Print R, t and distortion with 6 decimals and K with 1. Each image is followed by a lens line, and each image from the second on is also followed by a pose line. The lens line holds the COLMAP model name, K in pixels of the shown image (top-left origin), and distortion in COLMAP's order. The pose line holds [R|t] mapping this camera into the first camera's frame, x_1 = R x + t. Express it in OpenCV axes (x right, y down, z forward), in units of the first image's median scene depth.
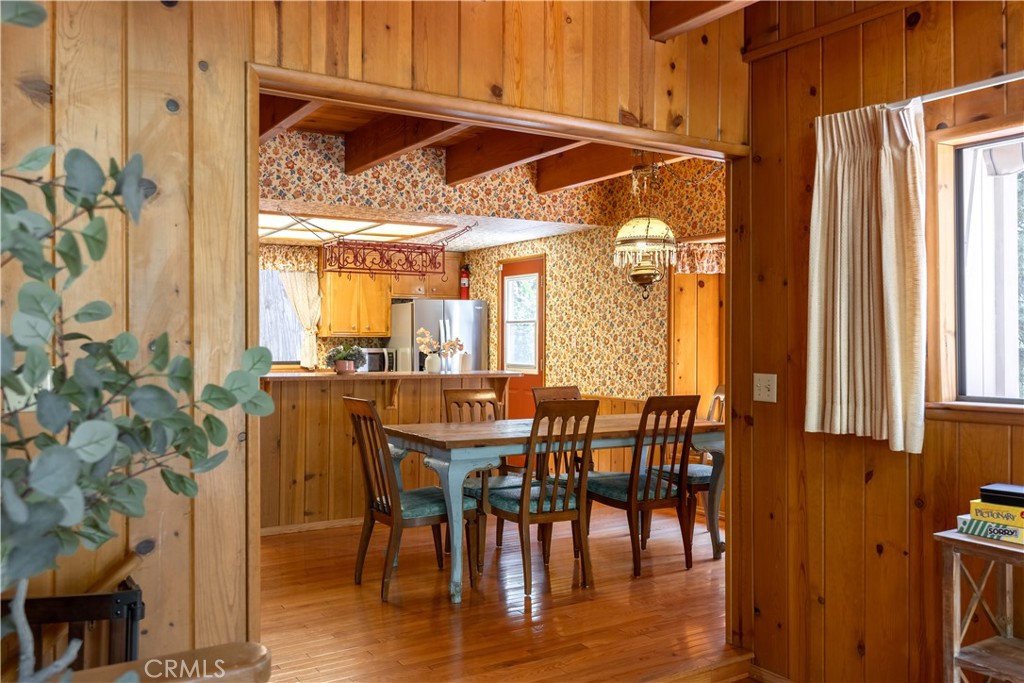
lens RADIAL K [[858.5, 0, 510.0], [0, 858.5, 329.9], [0, 0, 1]] dist [-0.008674, 0.010786]
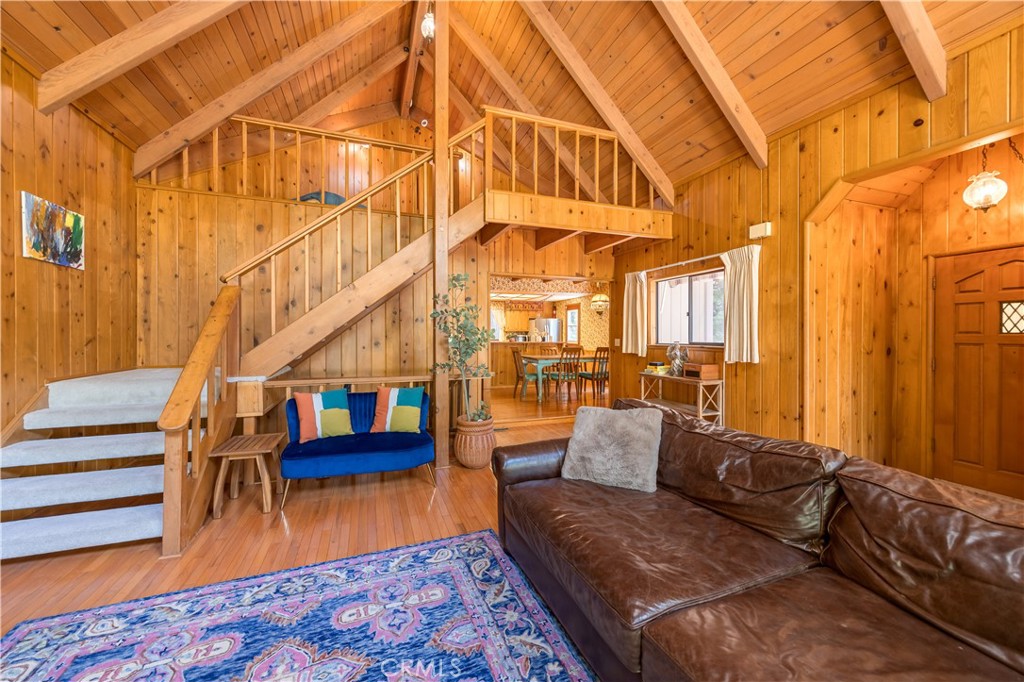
lens RADIAL K [[383.2, 0, 514.4], [0, 383.2, 333.7], [0, 0, 1]] dist [0.006923, 0.000453]
pose [[0.980631, 0.001255, -0.195859, 0.106372], [0.000332, 0.999967, 0.008071, 0.008316], [0.195863, -0.007980, 0.980599, -0.448235]]
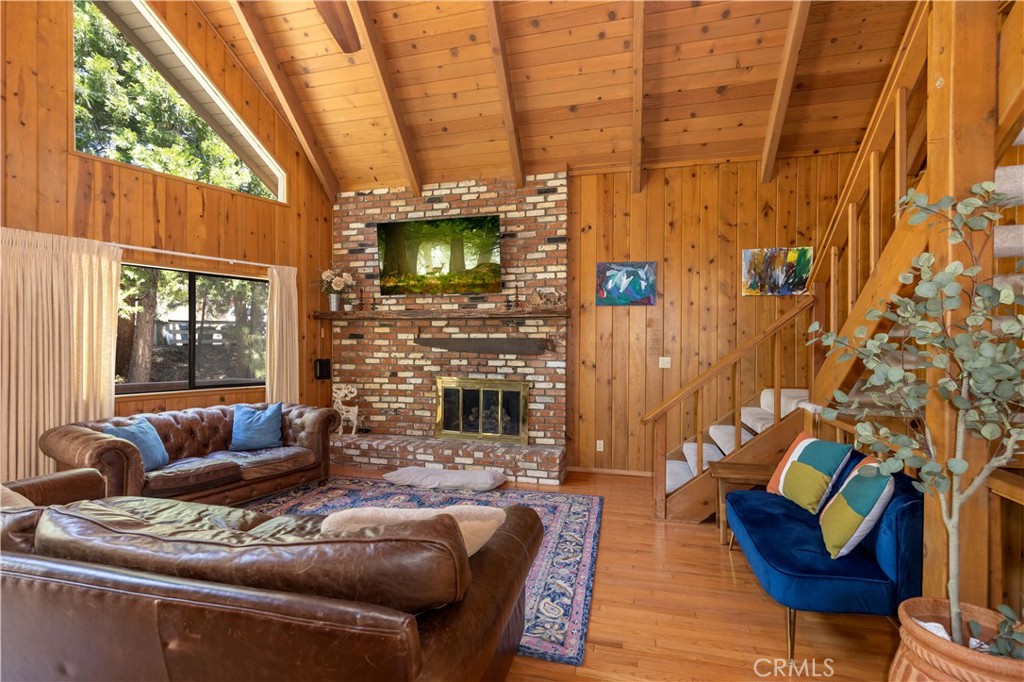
lens RADIAL K [[502.3, 0, 516.9], [0, 502.3, 339.6], [0, 0, 1]] dist [0.014777, -0.008338]
pose [[-0.738112, -0.006845, -0.674644, 0.283178], [0.001278, 0.999933, -0.011543, 0.003205], [0.674677, -0.009382, -0.738053, 0.227533]]
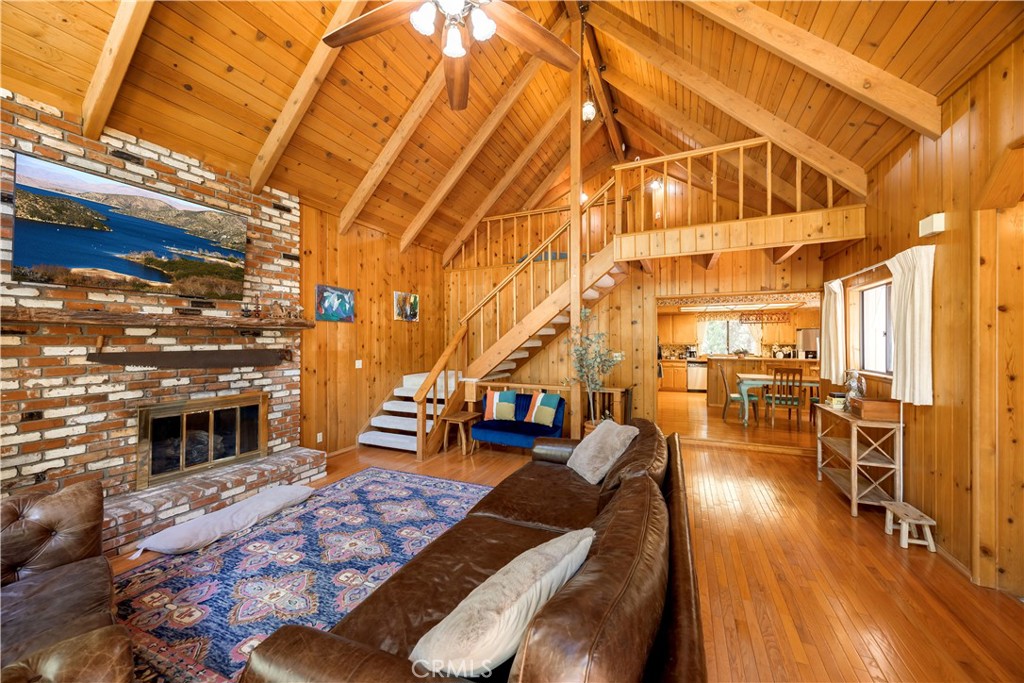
lens RADIAL K [[383.2, 0, 521.1], [0, 383.2, 343.0], [0, 0, 1]] dist [0.006923, 0.000453]
pose [[0.571555, 0.004550, -0.820551, 0.479361], [0.008811, 0.999893, 0.011682, -0.024027], [0.820516, -0.013906, 0.571454, -0.424747]]
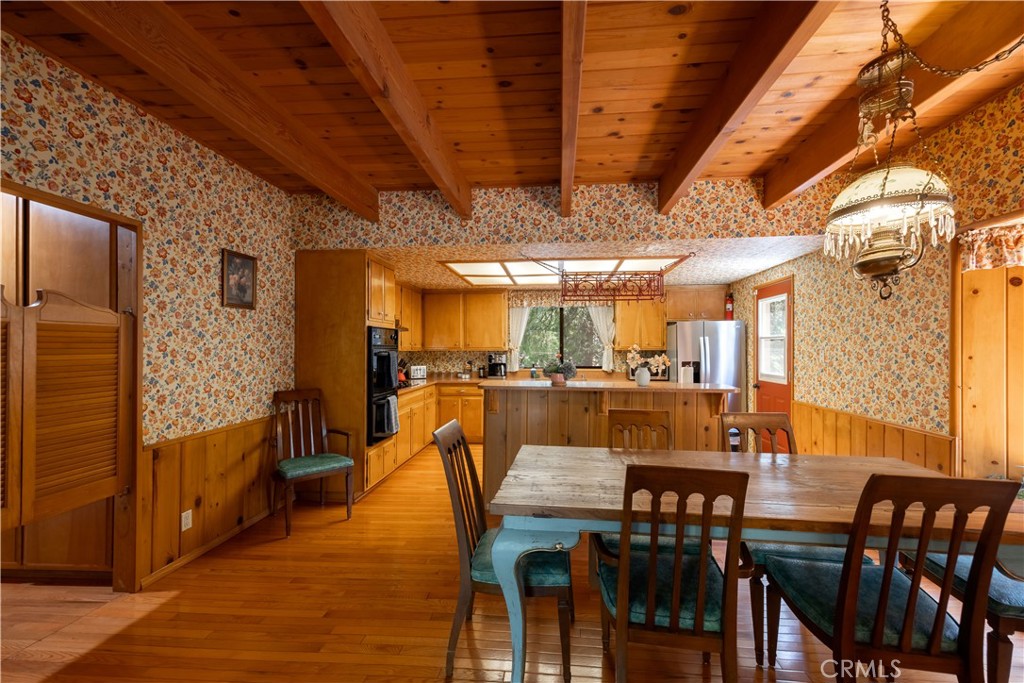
lens RADIAL K [[409.5, 0, 528.1], [0, 409.5, 345.4], [0, 0, 1]] dist [0.019201, -0.001173]
pose [[0.803732, -0.006404, -0.594957, 0.111500], [0.008928, 0.999959, 0.001297, -0.003239], [0.594924, -0.006354, 0.803757, 0.513941]]
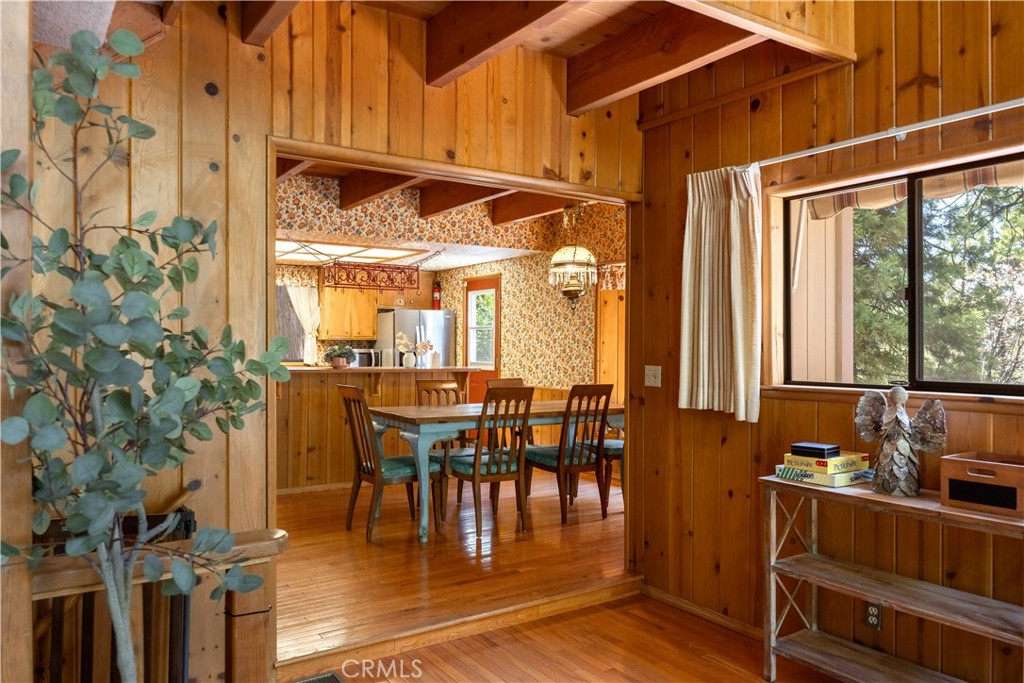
lens RADIAL K [[731.8, 0, 479.4], [0, 731.8, 339.1], [0, 0, 1]] dist [-0.015547, -0.002329]
pose [[0.999985, 0.004914, -0.002249, 0.017548], [-0.004907, 0.999982, 0.003395, 0.004377], [0.002265, -0.003383, 0.999992, -0.080190]]
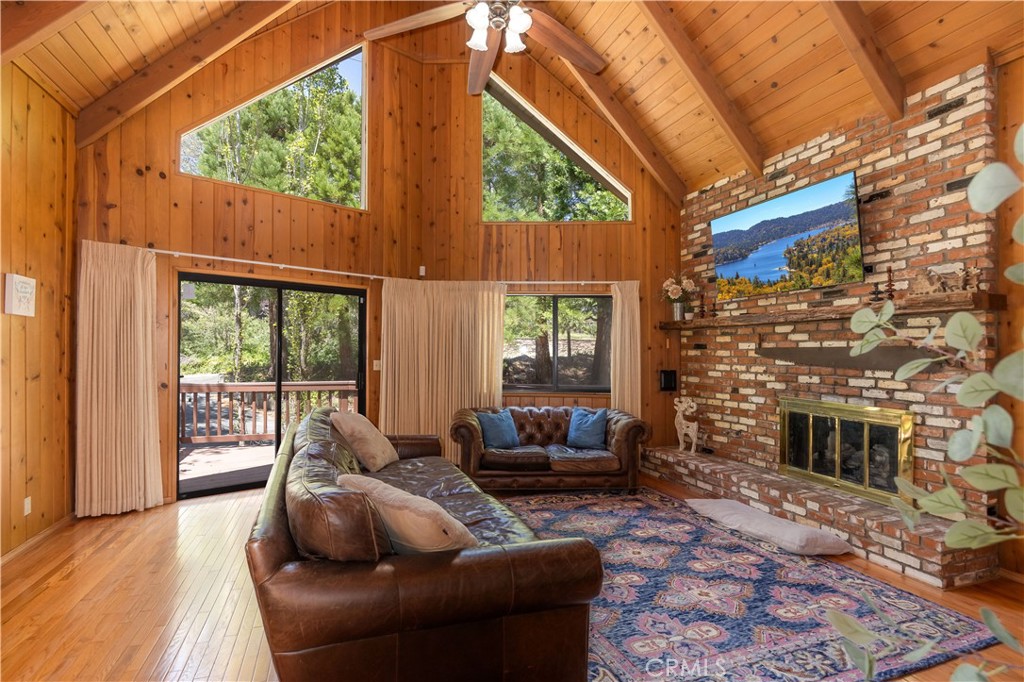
lens RADIAL K [[502.3, 0, 486.9], [0, 502.3, 347.9], [0, 0, 1]] dist [0.014777, -0.008338]
pose [[-0.965044, -0.002673, 0.262075, -0.008884], [-0.007444, 0.999824, -0.017217, 0.005707], [-0.261983, -0.018566, -0.964894, 0.269726]]
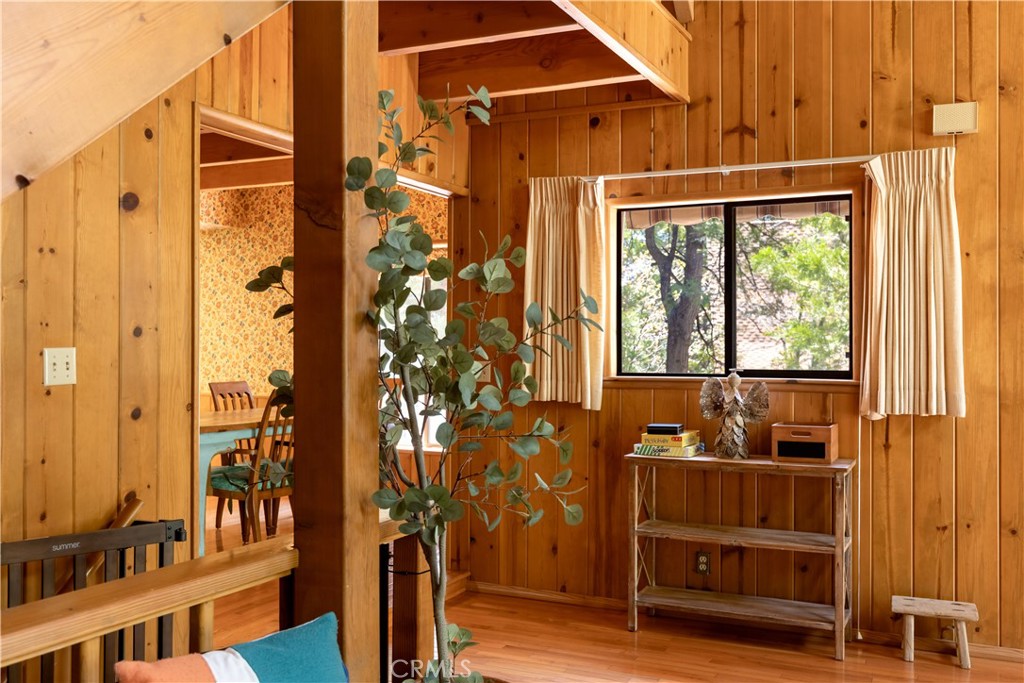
lens RADIAL K [[952.1, 0, 510.2], [0, 952.1, 337.3], [0, 0, 1]] dist [0.005740, 0.000000]
pose [[0.844442, 0.009875, 0.535556, -0.269673], [-0.011161, 0.999937, -0.000839, 0.008572], [-0.535531, -0.005268, 0.844499, -0.163432]]
